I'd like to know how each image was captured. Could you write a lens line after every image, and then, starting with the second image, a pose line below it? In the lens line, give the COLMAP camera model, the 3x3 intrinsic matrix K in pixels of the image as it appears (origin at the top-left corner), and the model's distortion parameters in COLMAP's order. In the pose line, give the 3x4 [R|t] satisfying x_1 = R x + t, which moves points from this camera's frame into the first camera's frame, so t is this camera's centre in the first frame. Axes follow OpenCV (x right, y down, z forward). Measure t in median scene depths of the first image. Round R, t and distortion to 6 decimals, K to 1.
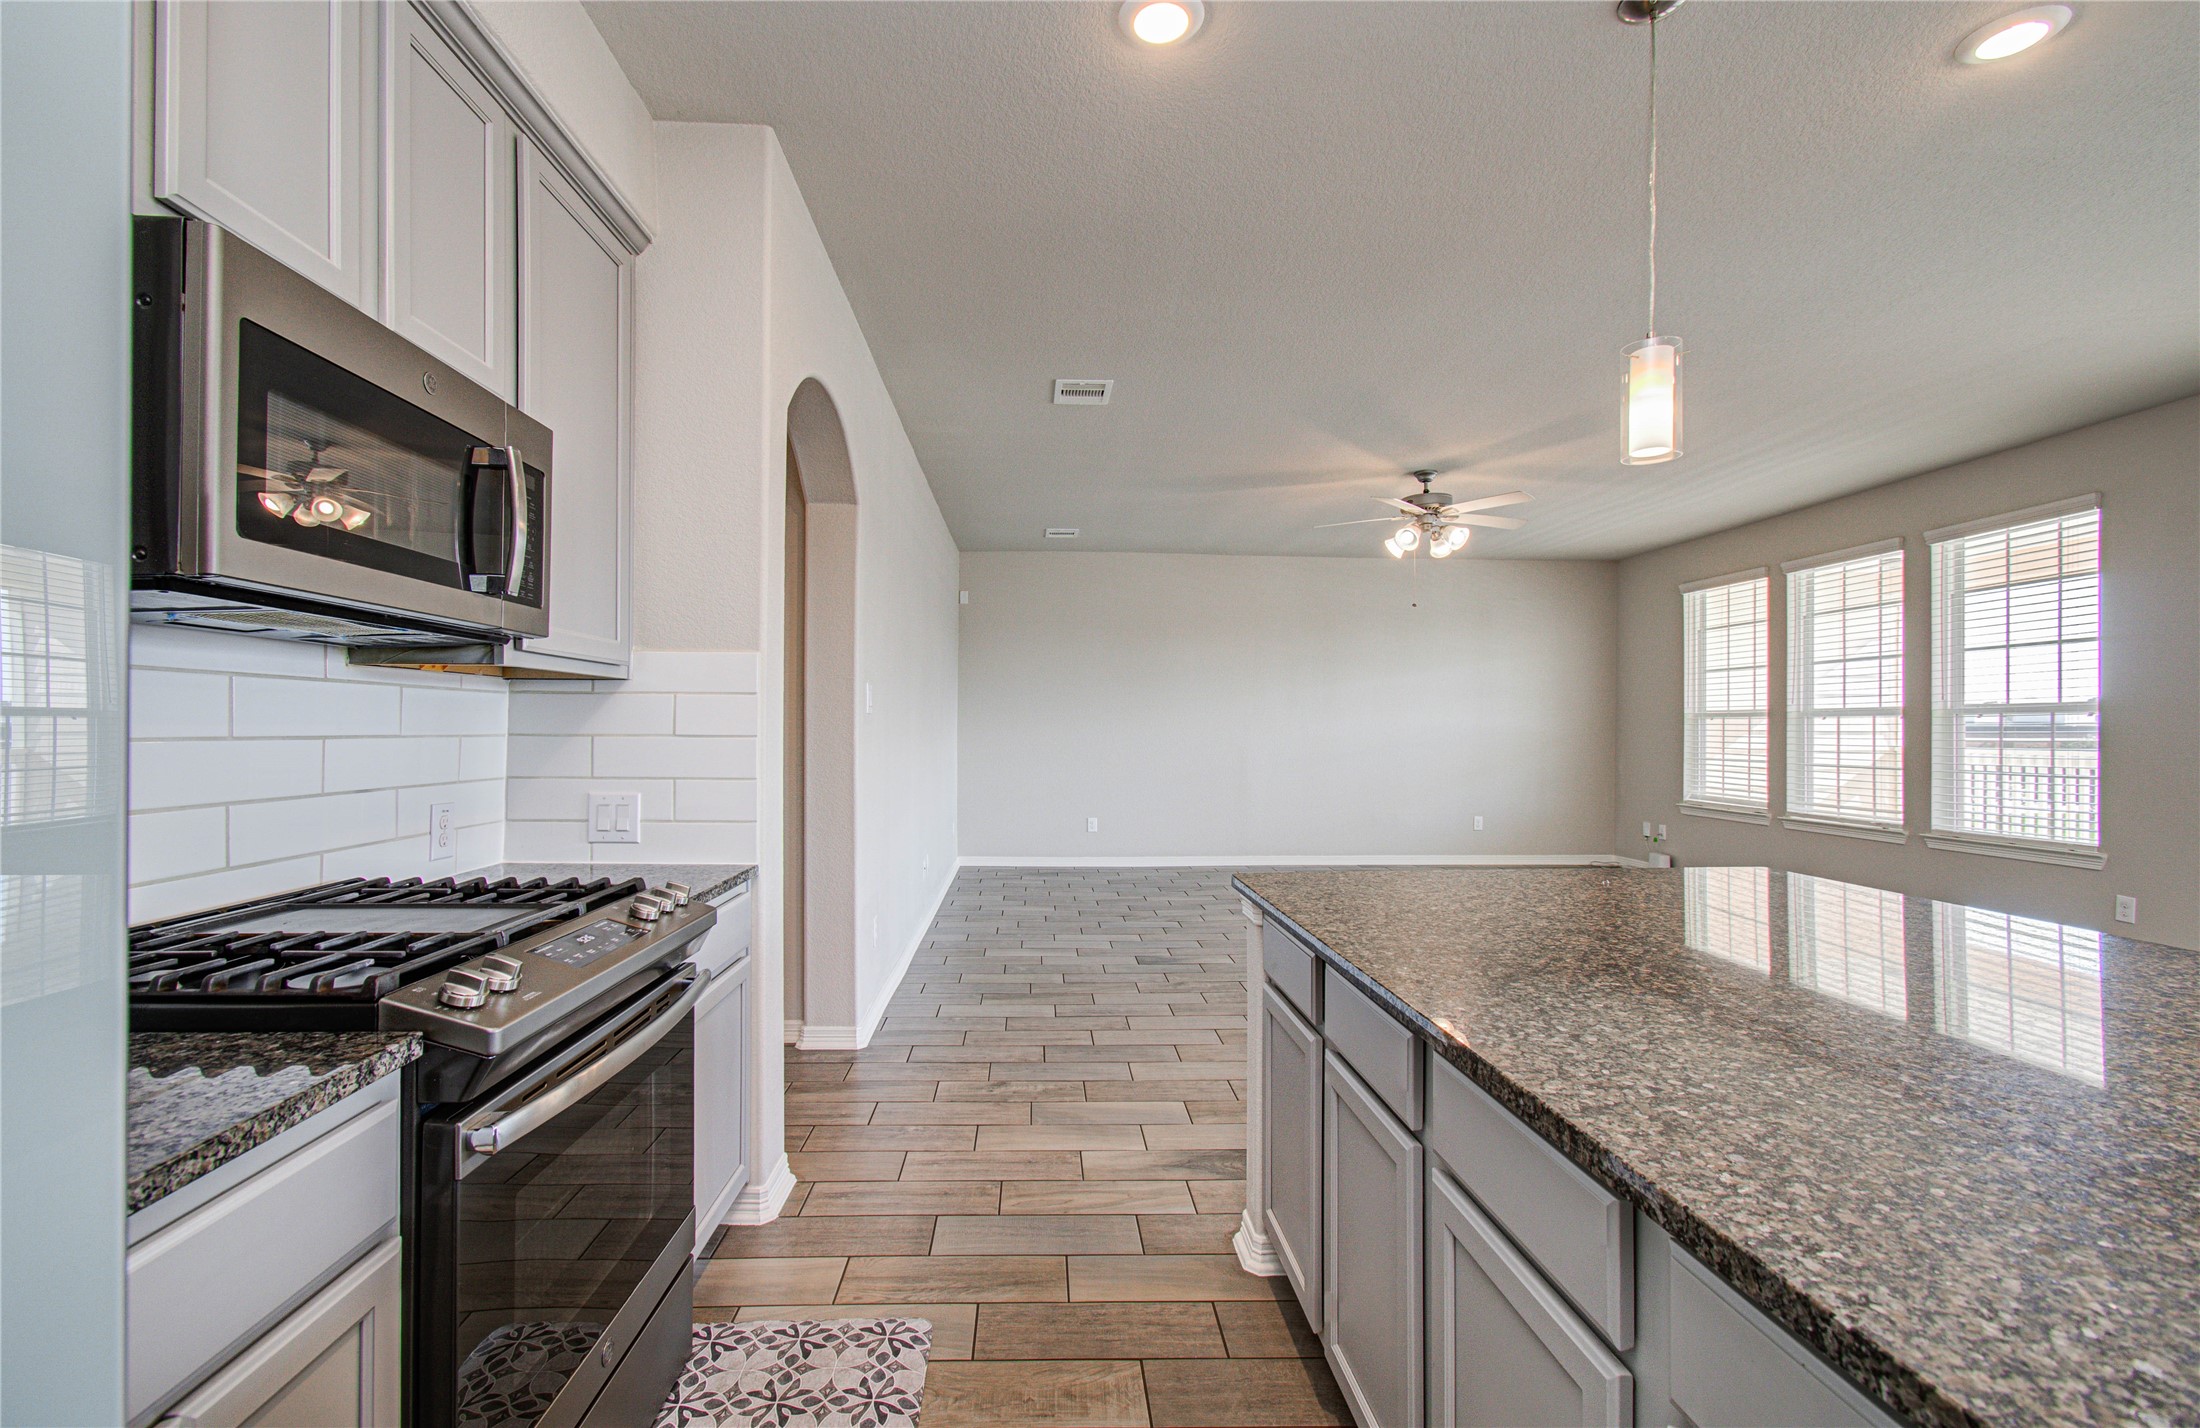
lens RADIAL K [[957.9, 0, 1072.7], [0, 957.9, 728.4], [0, 0, 1]] dist [0.001679, -0.000085]
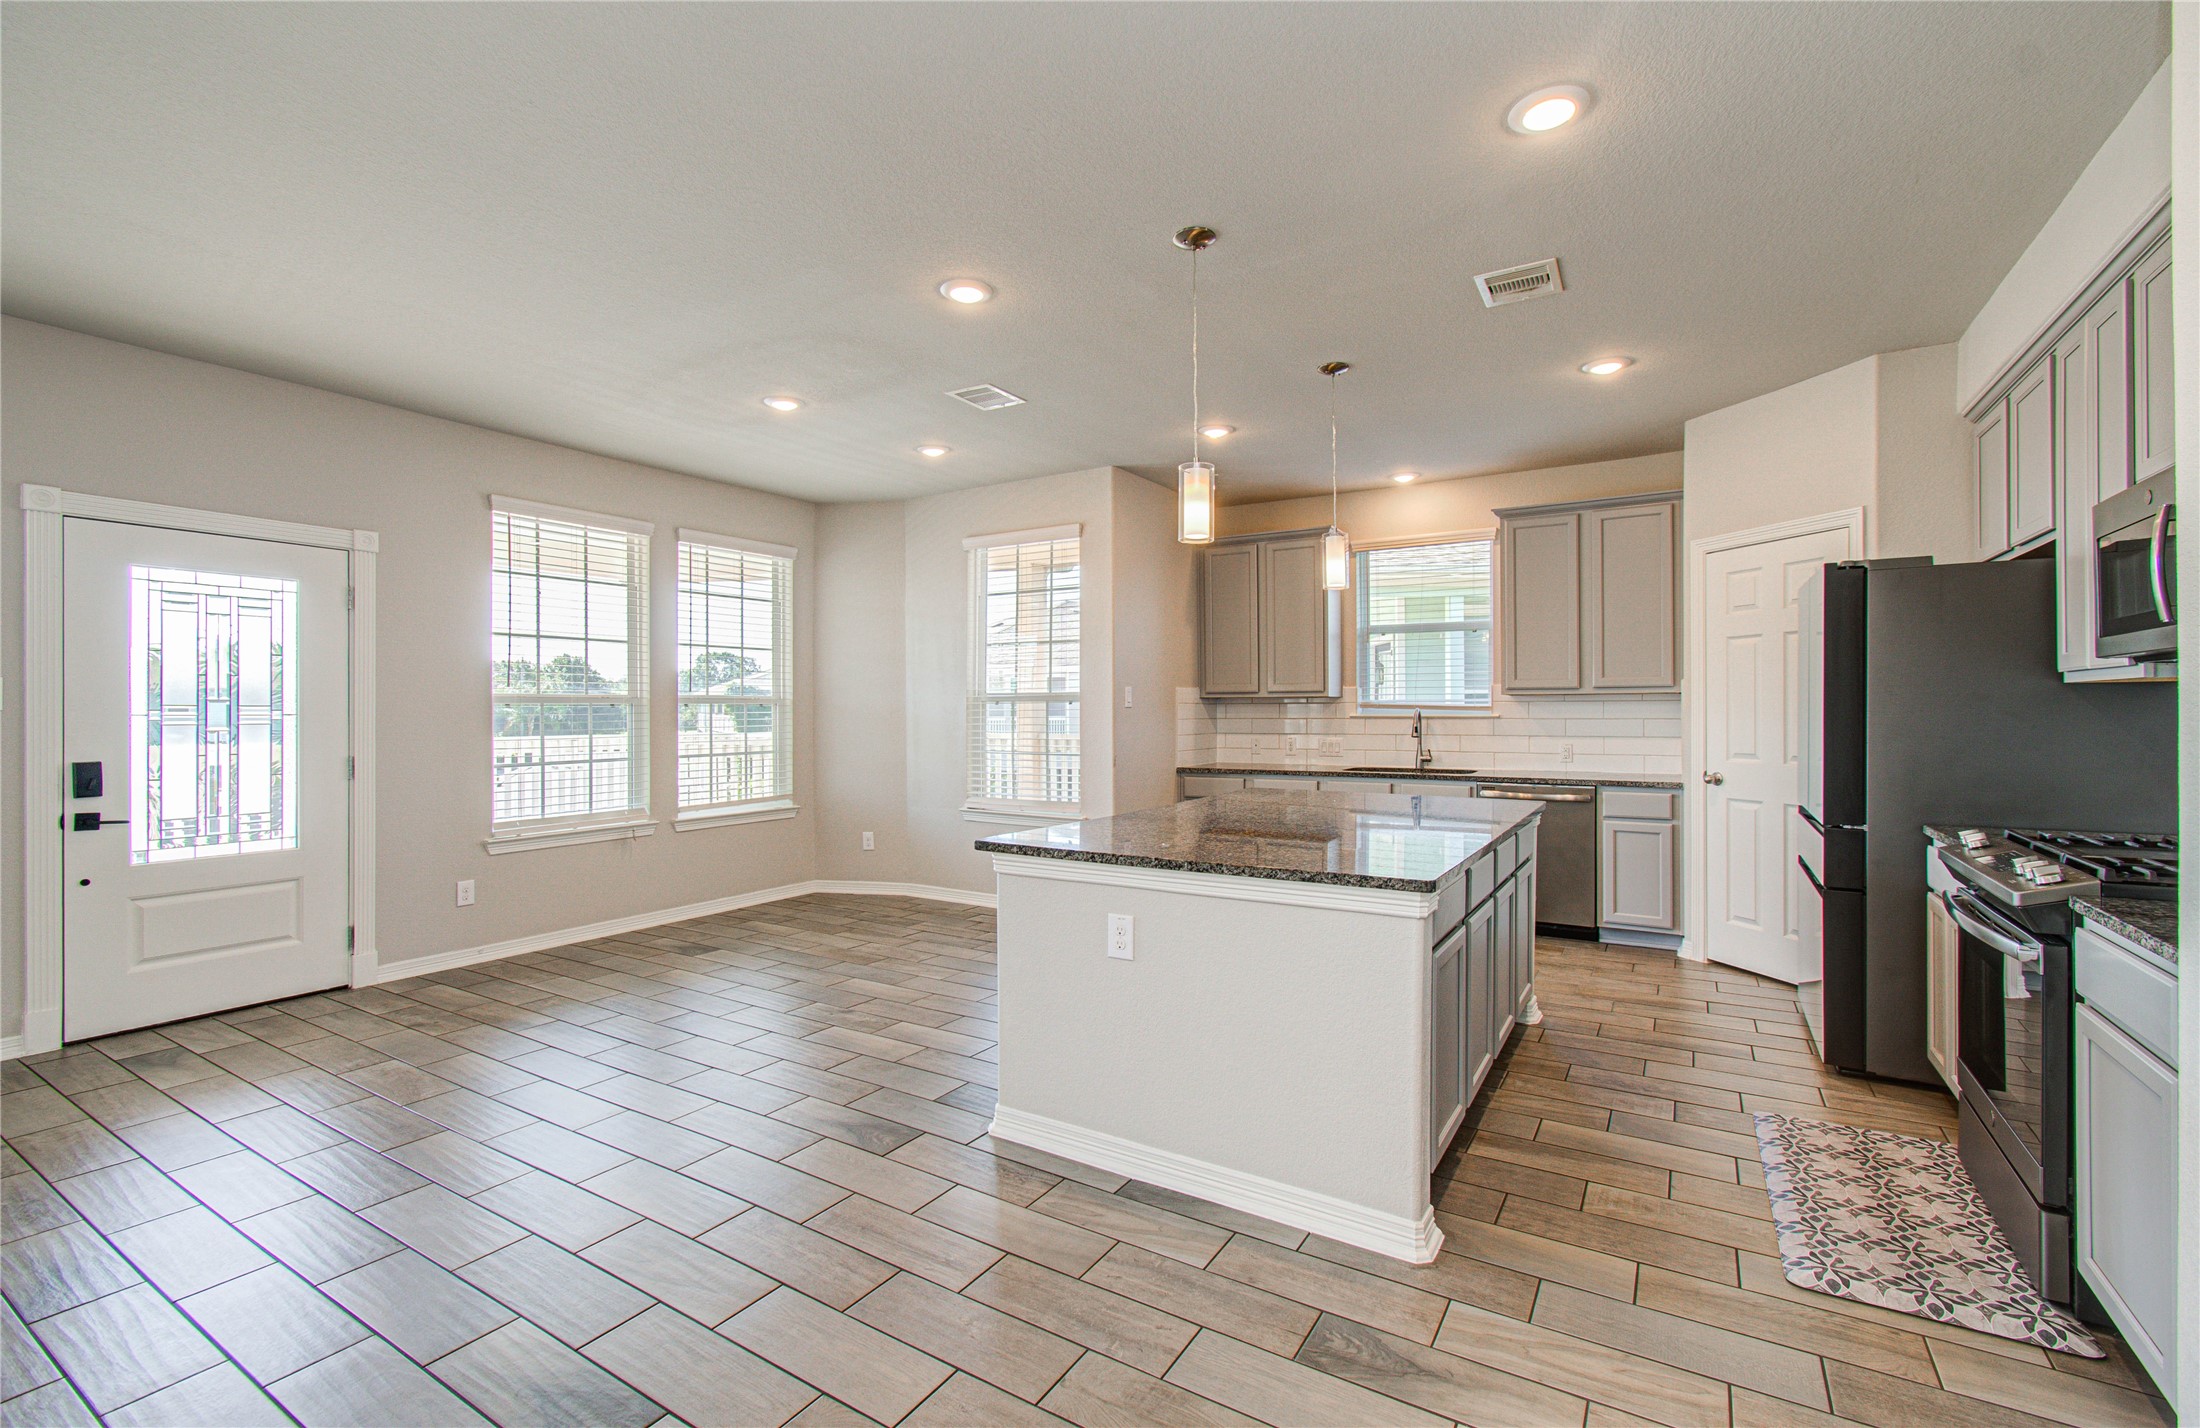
lens RADIAL K [[957.9, 0, 1103.6], [0, 957.9, 708.9], [0, 0, 1]] dist [0.001679, -0.000085]
pose [[-0.831205, 0.002192, 0.555961, -0.037839], [0.000469, 0.999995, -0.003241, -0.006974], [-0.555965, -0.002433, -0.831202, 0.813146]]
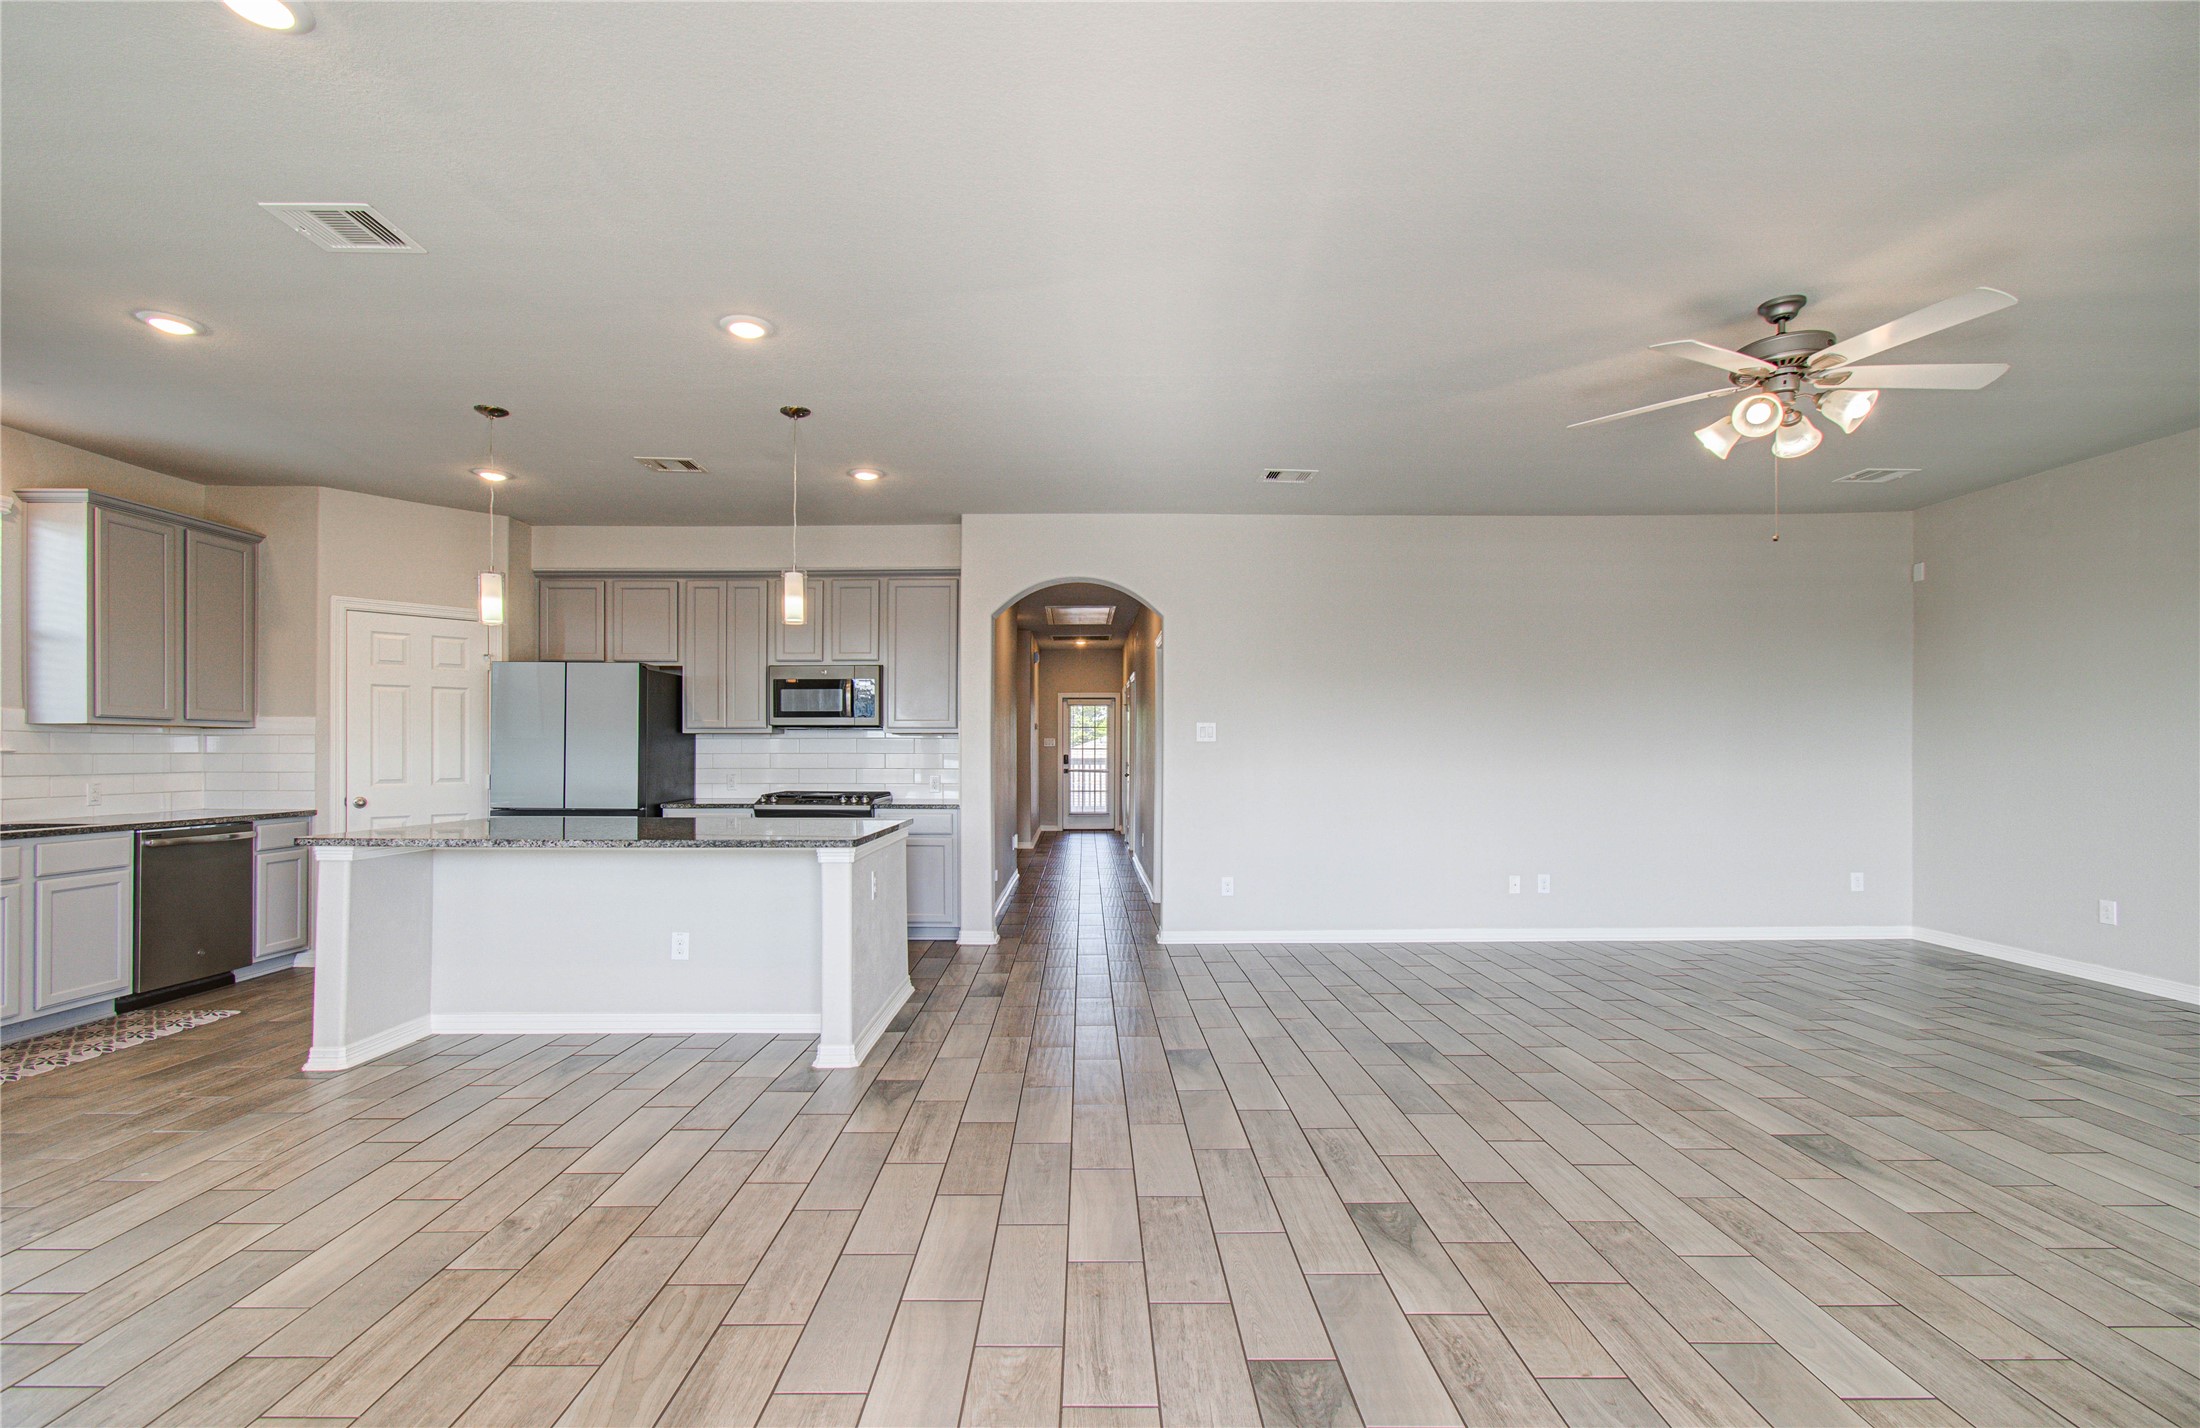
lens RADIAL K [[957.9, 0, 1084.1], [0, 957.9, 748.9], [0, 0, 1]] dist [0.001679, -0.000085]
pose [[-0.035647, -0.004163, -0.999356, 0.955624], [0.001608, 0.999990, -0.004223, 0.001561], [0.999363, -0.001758, -0.035640, 0.600765]]
